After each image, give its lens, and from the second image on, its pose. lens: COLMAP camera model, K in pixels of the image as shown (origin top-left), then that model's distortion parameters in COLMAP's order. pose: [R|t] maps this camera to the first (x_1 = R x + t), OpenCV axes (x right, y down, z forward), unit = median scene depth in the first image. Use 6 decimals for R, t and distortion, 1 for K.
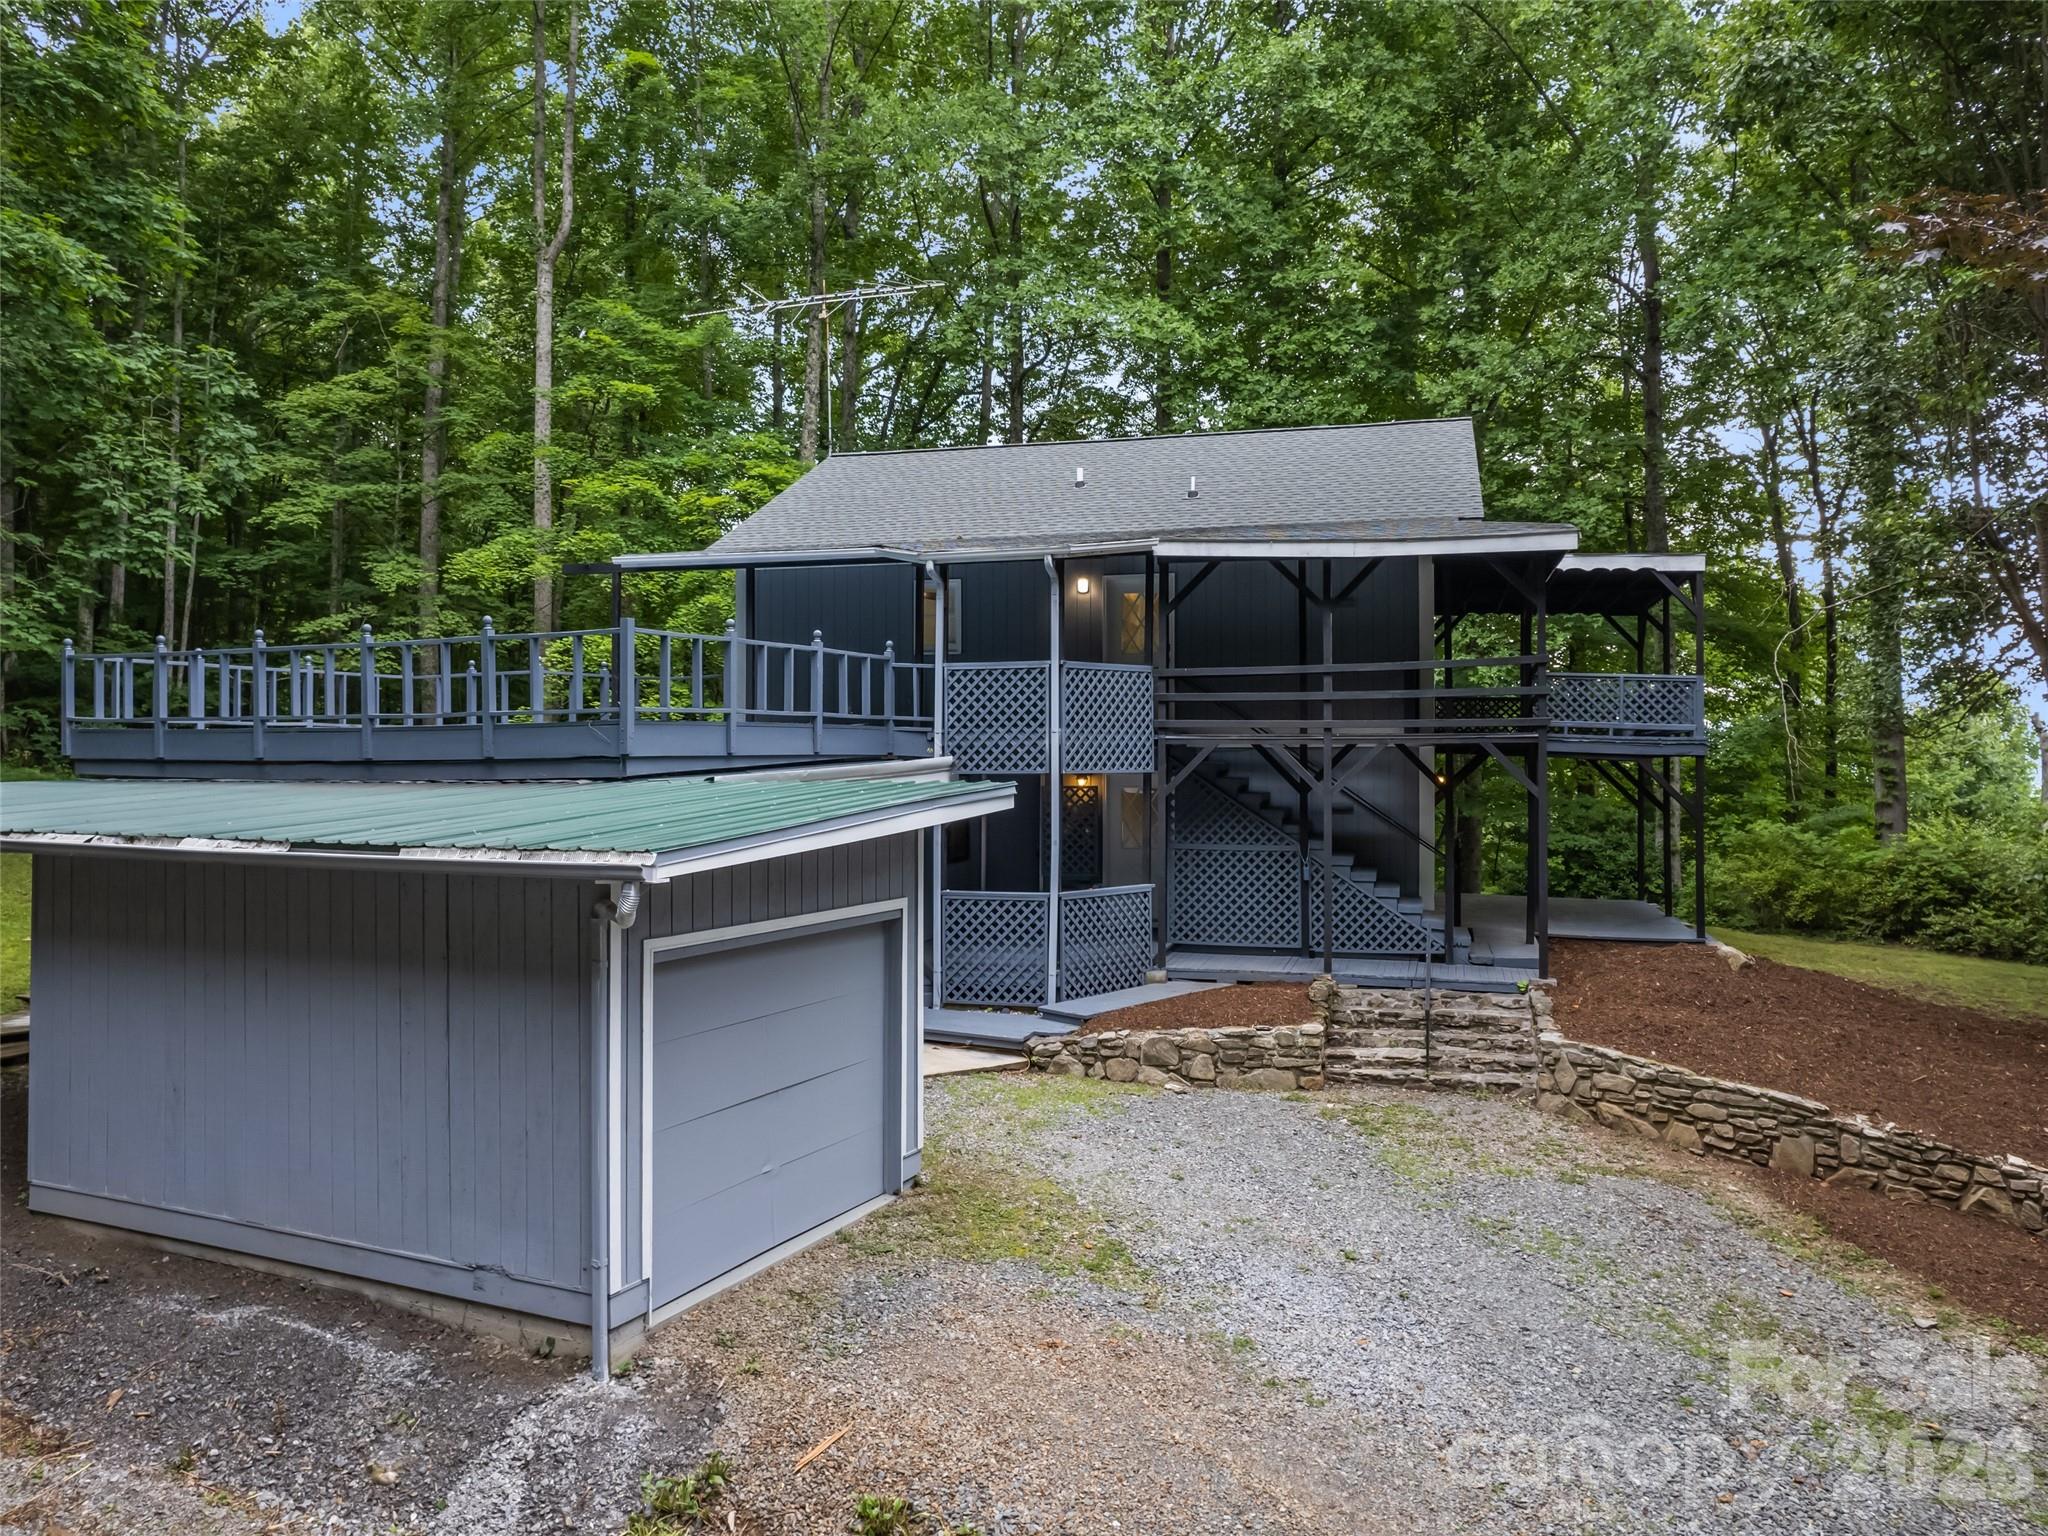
lens RADIAL K [[1501.8, 0, 1015.1], [0, 1501.8, 753.0], [0, 0, 1]] dist [-0.044667, 0.003757]
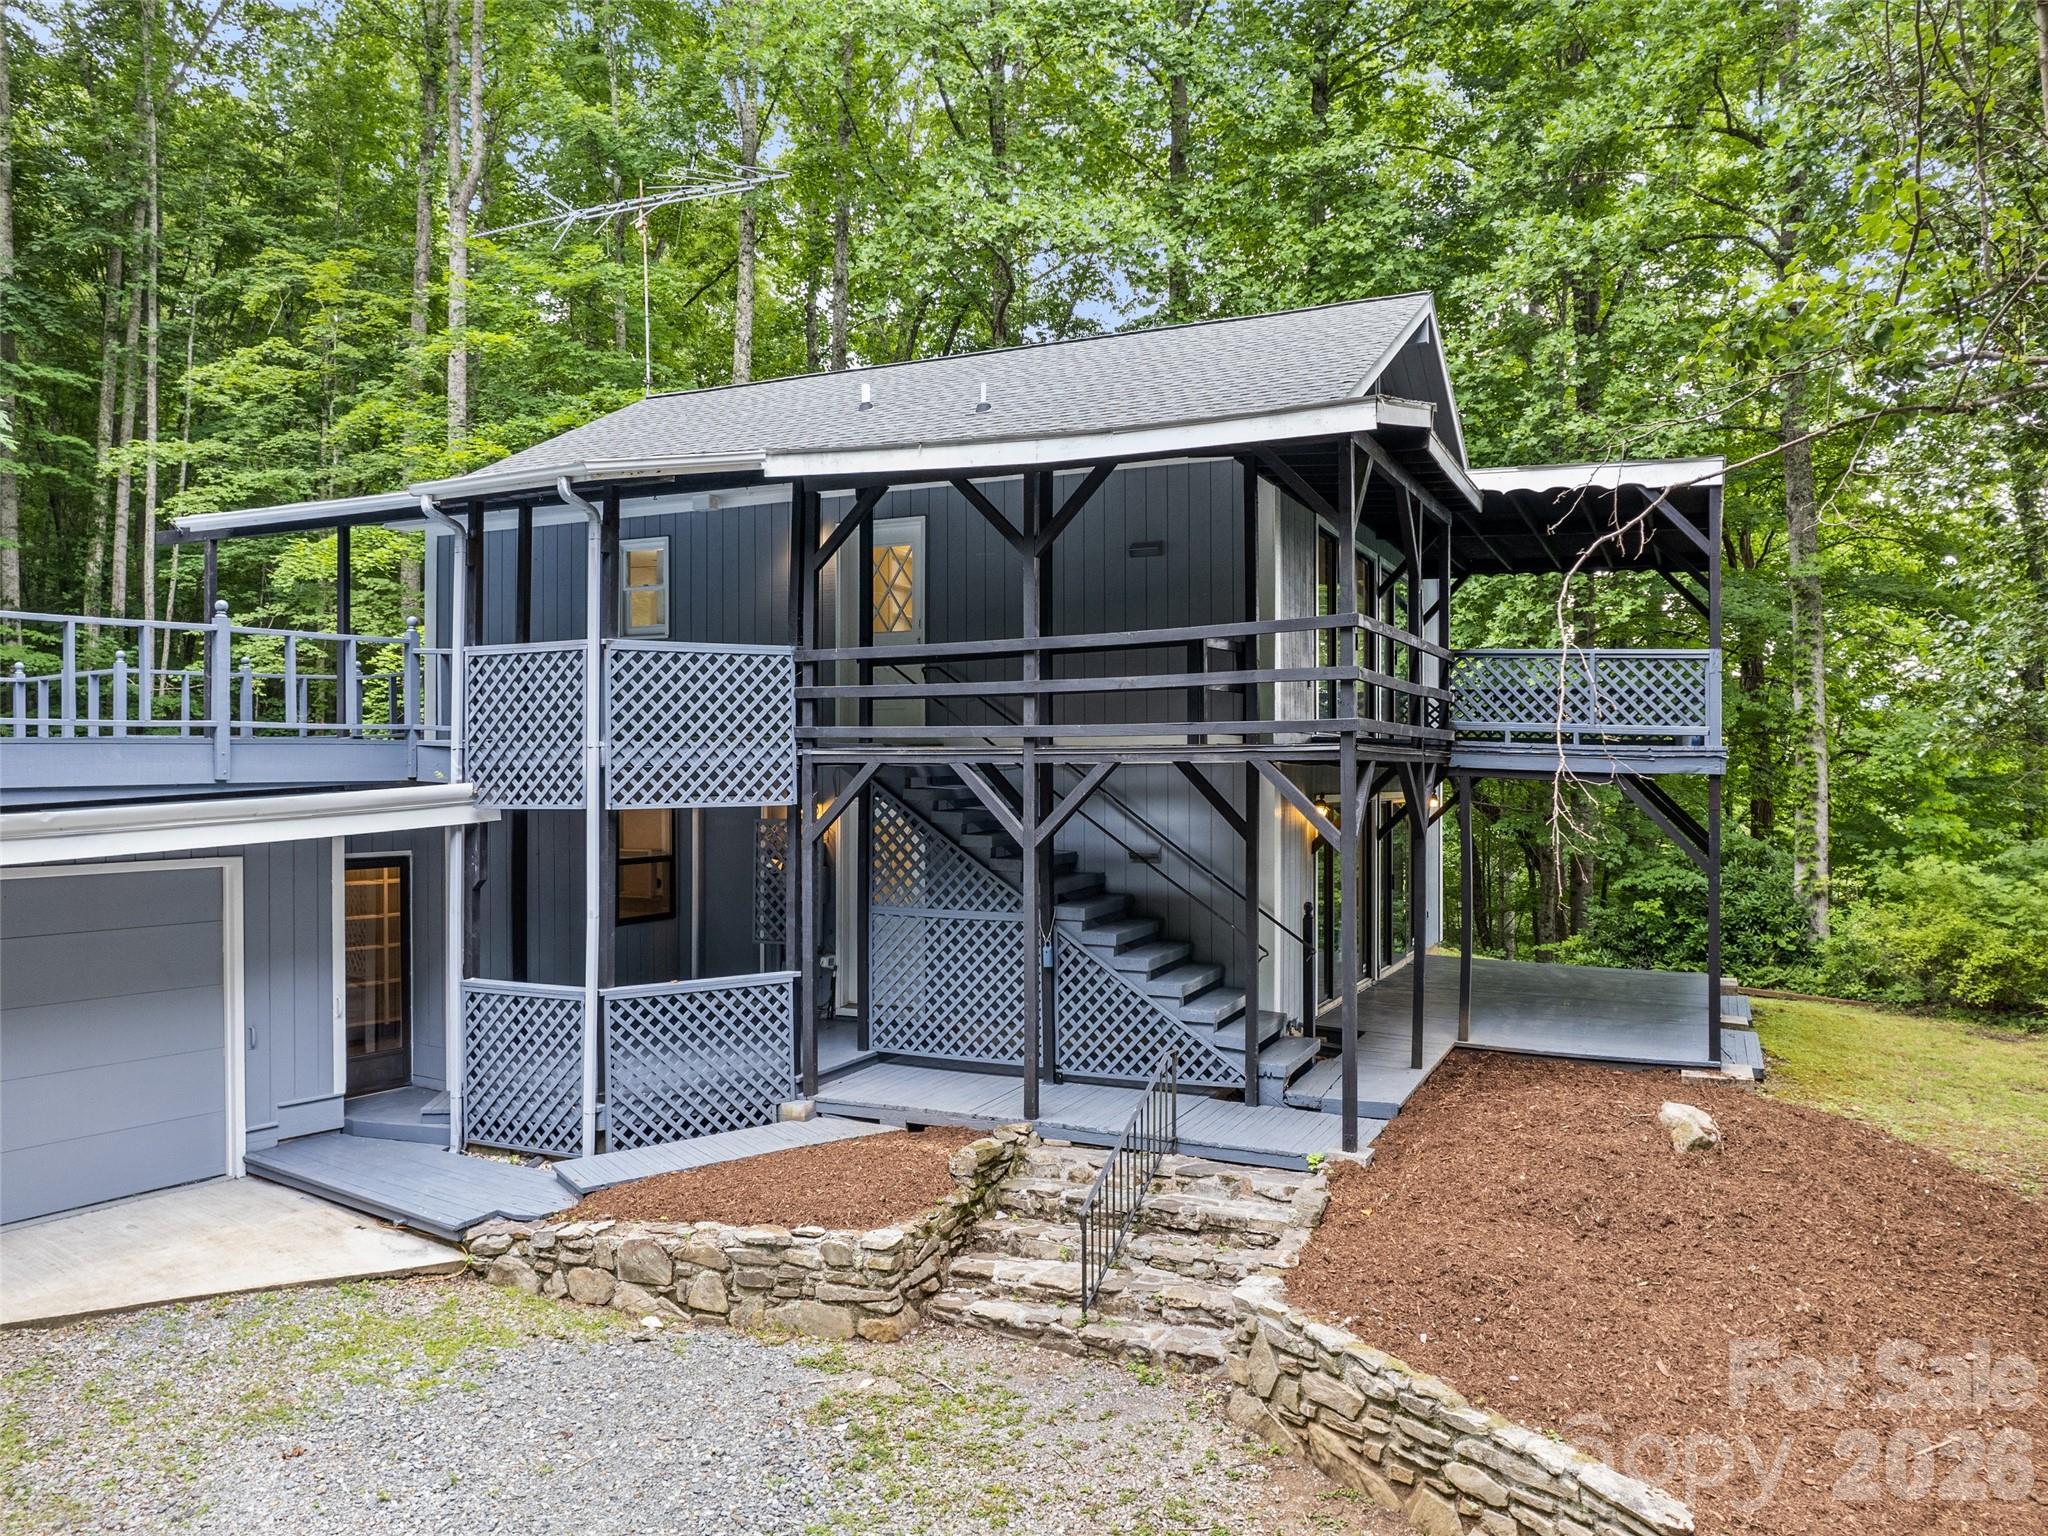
lens RADIAL K [[1501.8, 0, 1017.9], [0, 1501.8, 766.2], [0, 0, 1]] dist [-0.044667, 0.003757]
pose [[0.986269, -0.002811, -0.165122, 0.318725], [0.004020, 0.999968, 0.006983, -0.009071], [0.165097, -0.007551, 0.986248, 0.377968]]
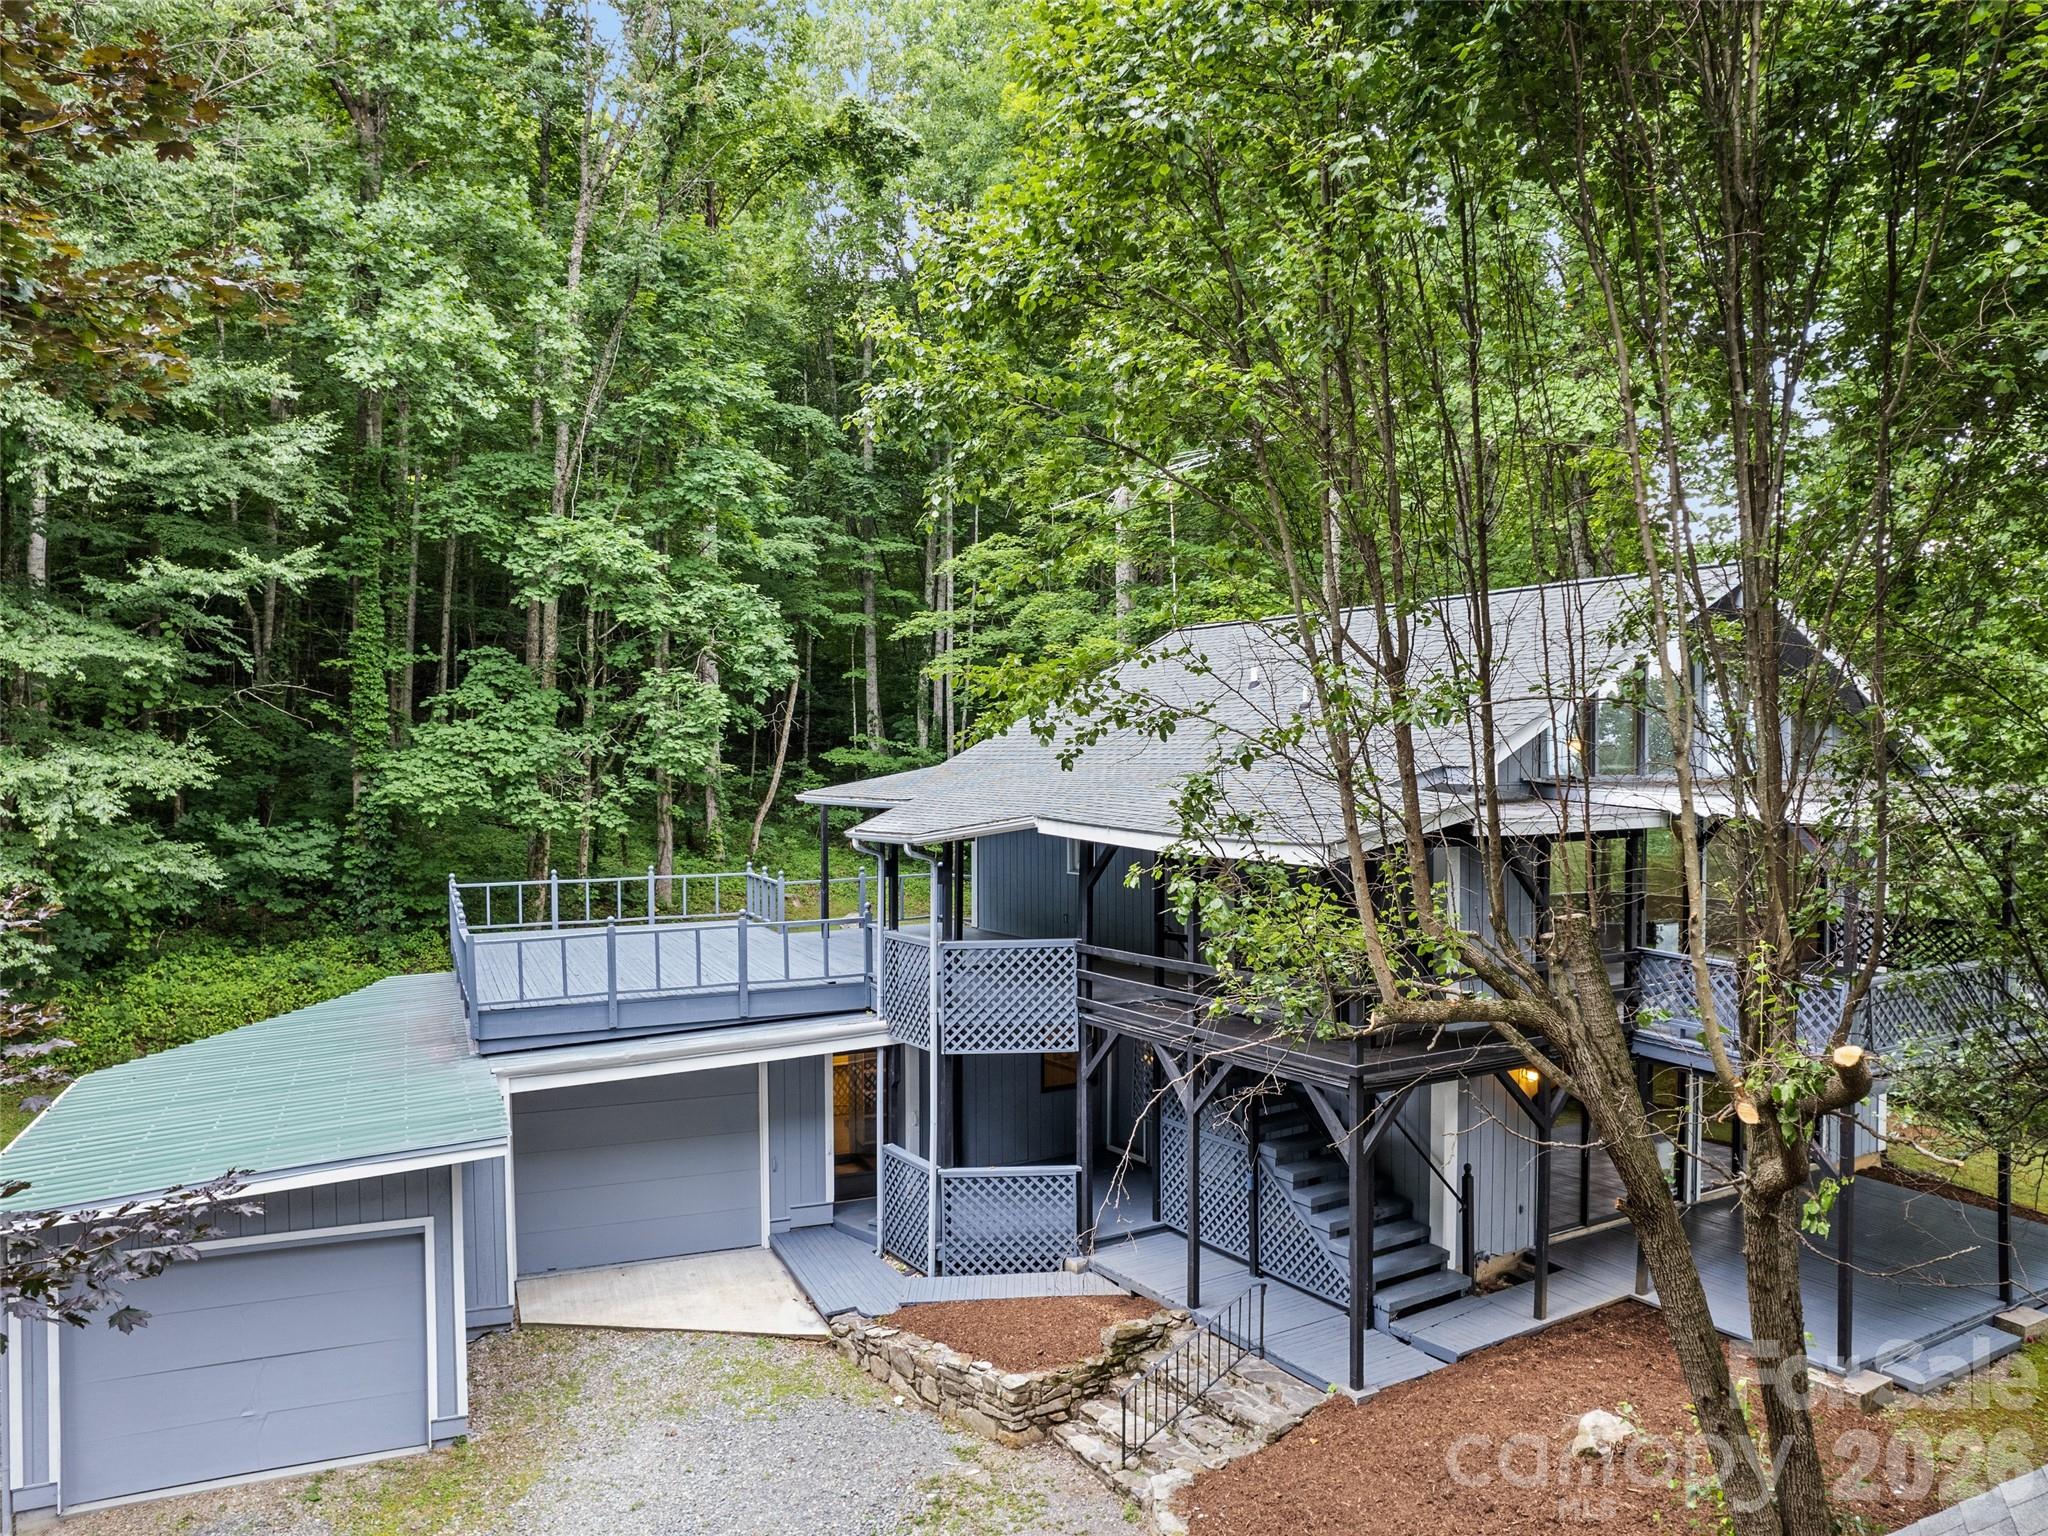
lens RADIAL K [[1501.8, 0, 1009.1], [0, 1501.8, 781.1], [0, 0, 1]] dist [-0.044667, 0.003757]
pose [[0.730642, 0.006641, -0.682728, 0.751732], [0.014955, 0.999557, 0.025728, -0.194825], [0.682597, -0.029008, 0.730220, 0.297746]]
